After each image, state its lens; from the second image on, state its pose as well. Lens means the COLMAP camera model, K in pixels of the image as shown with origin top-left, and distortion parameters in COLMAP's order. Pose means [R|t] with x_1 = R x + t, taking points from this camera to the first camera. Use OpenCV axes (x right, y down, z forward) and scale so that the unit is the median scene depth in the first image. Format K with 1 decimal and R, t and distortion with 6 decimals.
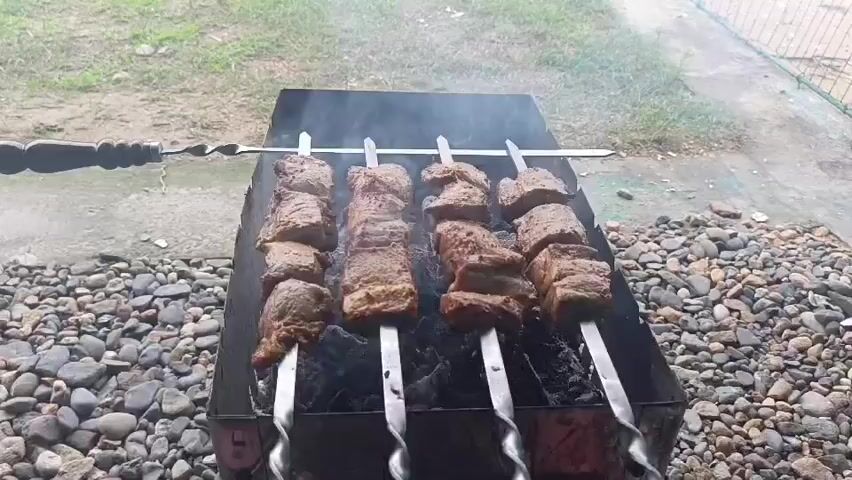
lens RADIAL K [[706.0, 0, 426.0], [0, 706.0, 240.0], [0, 0, 1]] dist [0.037675, -0.013240]
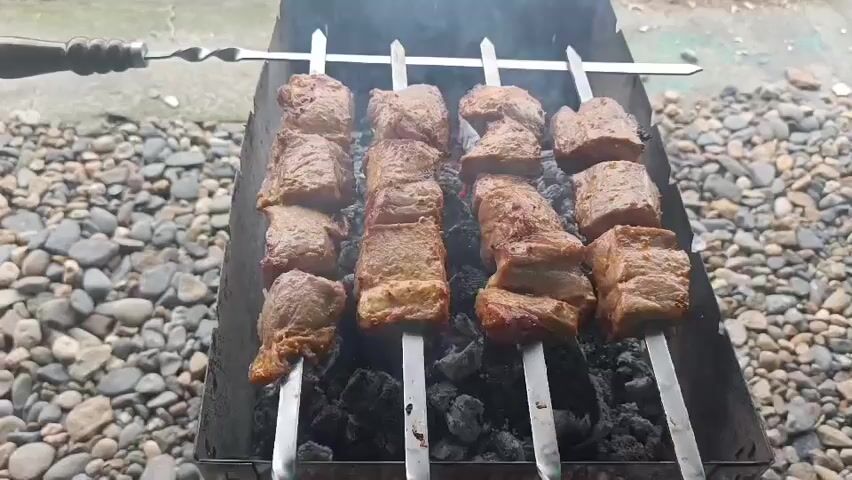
lens RADIAL K [[706.0, 0, 426.0], [0, 706.0, 240.0], [0, 0, 1]] dist [0.037675, -0.013240]
pose [[0.998399, 0.044003, -0.035532, -0.006404], [-0.033291, 0.965097, 0.259768, -0.096585], [0.045723, -0.258170, 0.965017, 0.112046]]
